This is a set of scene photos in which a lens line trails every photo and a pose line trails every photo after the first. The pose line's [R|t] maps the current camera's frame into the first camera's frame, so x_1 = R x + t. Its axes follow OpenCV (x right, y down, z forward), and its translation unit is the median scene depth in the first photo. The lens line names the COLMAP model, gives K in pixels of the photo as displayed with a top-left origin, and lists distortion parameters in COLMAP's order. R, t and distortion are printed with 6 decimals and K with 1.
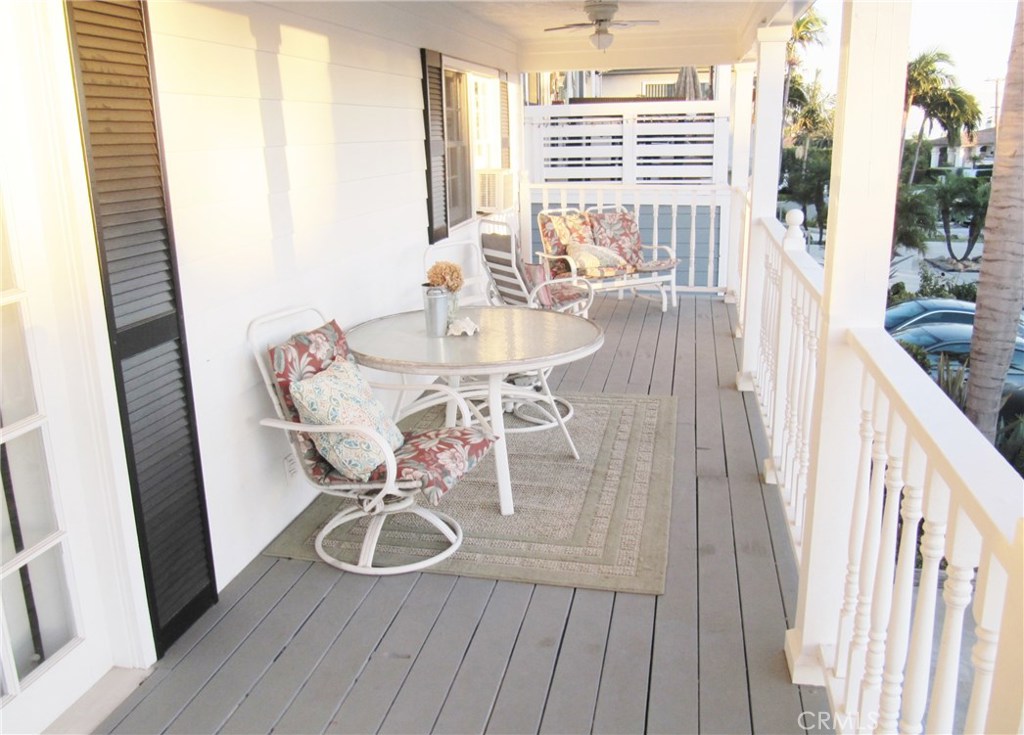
lens RADIAL K [[888.6, 0, 489.3], [0, 888.6, 389.0], [0, 0, 1]] dist [-0.049372, 0.011129]
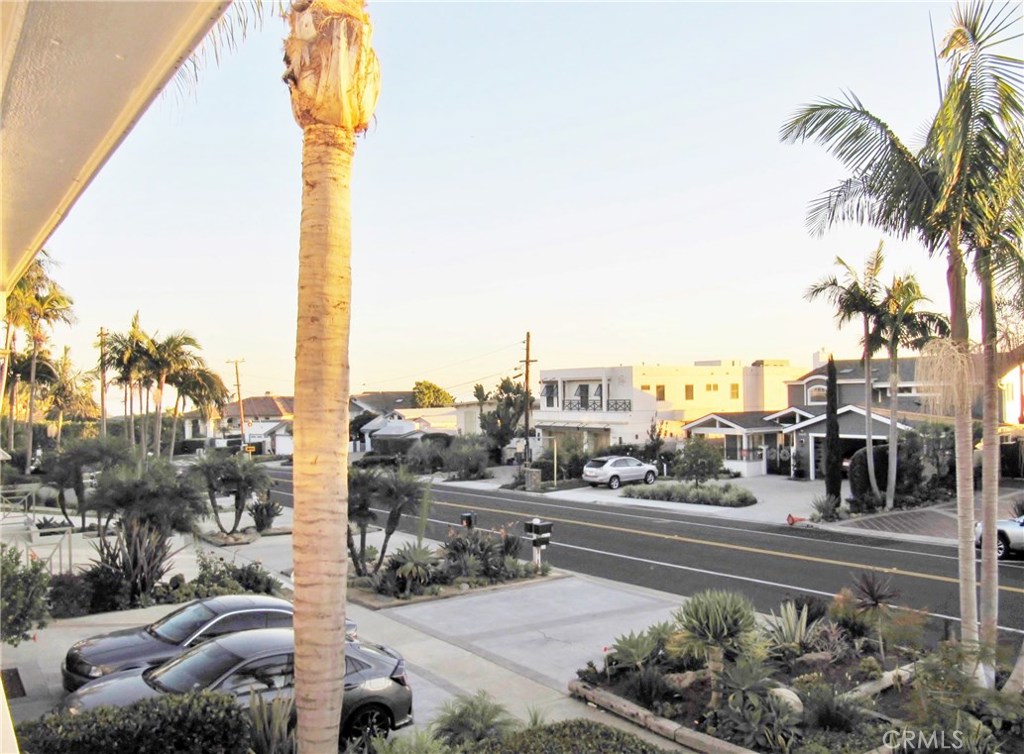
lens RADIAL K [[855.5, 0, 512.9], [0, 855.5, 374.6], [0, 0, 1]] dist [-0.060842, 0.037369]
pose [[0.677325, 0.030481, 0.735053, 0.117022], [0.201257, 0.953351, -0.224985, -0.123642], [-0.707621, 0.300322, 0.639593, 0.305544]]
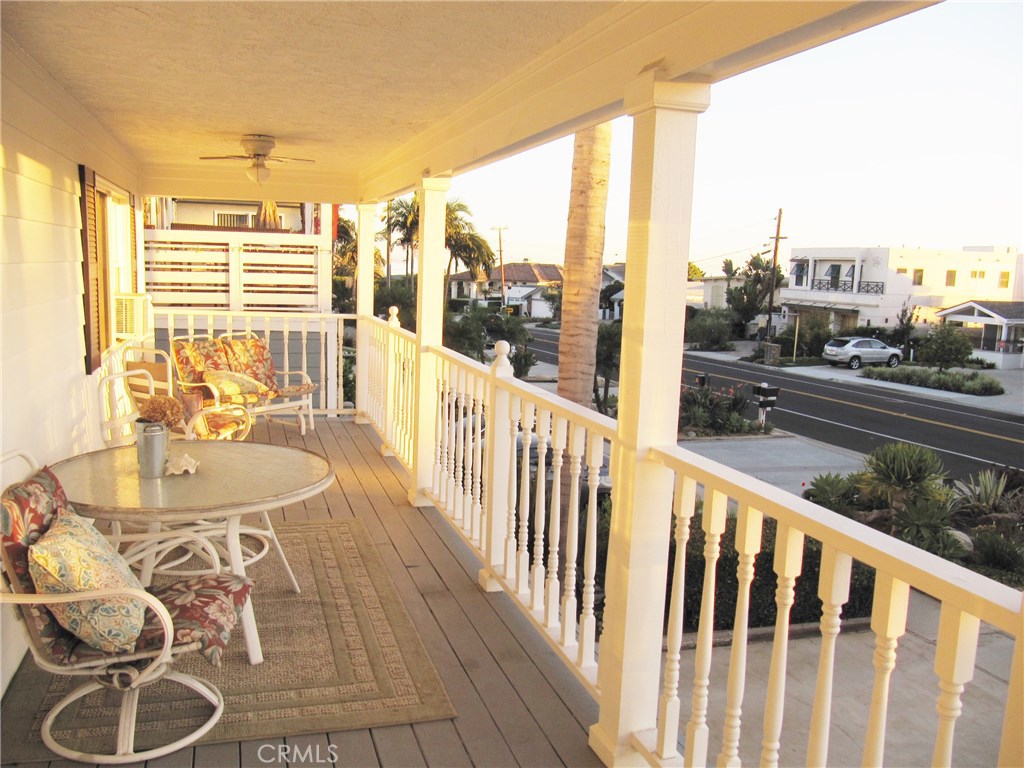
lens RADIAL K [[855.5, 0, 499.4], [0, 855.5, 400.9], [0, 0, 1]] dist [-0.060842, 0.037369]
pose [[0.866414, -0.027503, 0.498568, -0.098384], [0.087234, 0.991463, -0.096904, -0.011597], [-0.491647, 0.127451, 0.861417, 0.038191]]
